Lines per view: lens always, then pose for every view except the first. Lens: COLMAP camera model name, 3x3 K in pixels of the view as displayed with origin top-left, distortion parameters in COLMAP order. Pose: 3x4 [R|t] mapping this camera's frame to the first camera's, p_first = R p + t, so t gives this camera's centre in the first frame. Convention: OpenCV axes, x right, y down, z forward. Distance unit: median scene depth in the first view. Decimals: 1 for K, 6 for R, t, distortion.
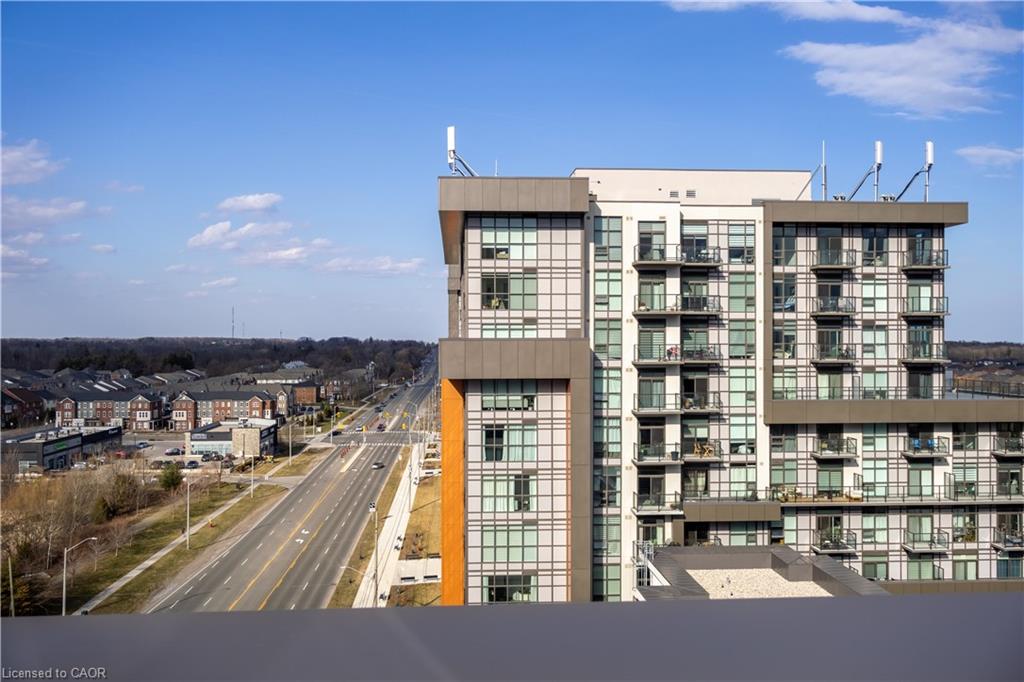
lens RADIAL K [[854.5, 0, 507.8], [0, 854.5, 333.5], [0, 0, 1]] dist [0.003794, 0.000443]
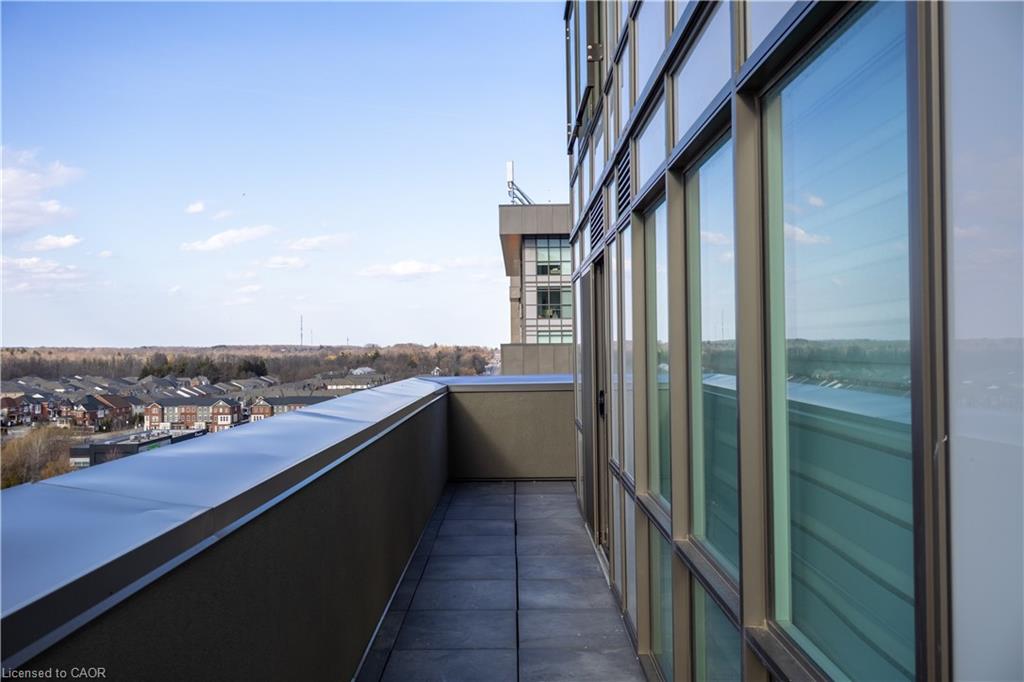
lens RADIAL K [[854.5, 0, 512.7], [0, 854.5, 341.5], [0, 0, 1]] dist [0.003794, 0.000443]
pose [[0.997615, -0.009950, -0.068300, 0.013954], [0.010191, 0.999943, 0.003174, -0.001162], [0.068265, -0.003862, 0.997660, -0.149624]]
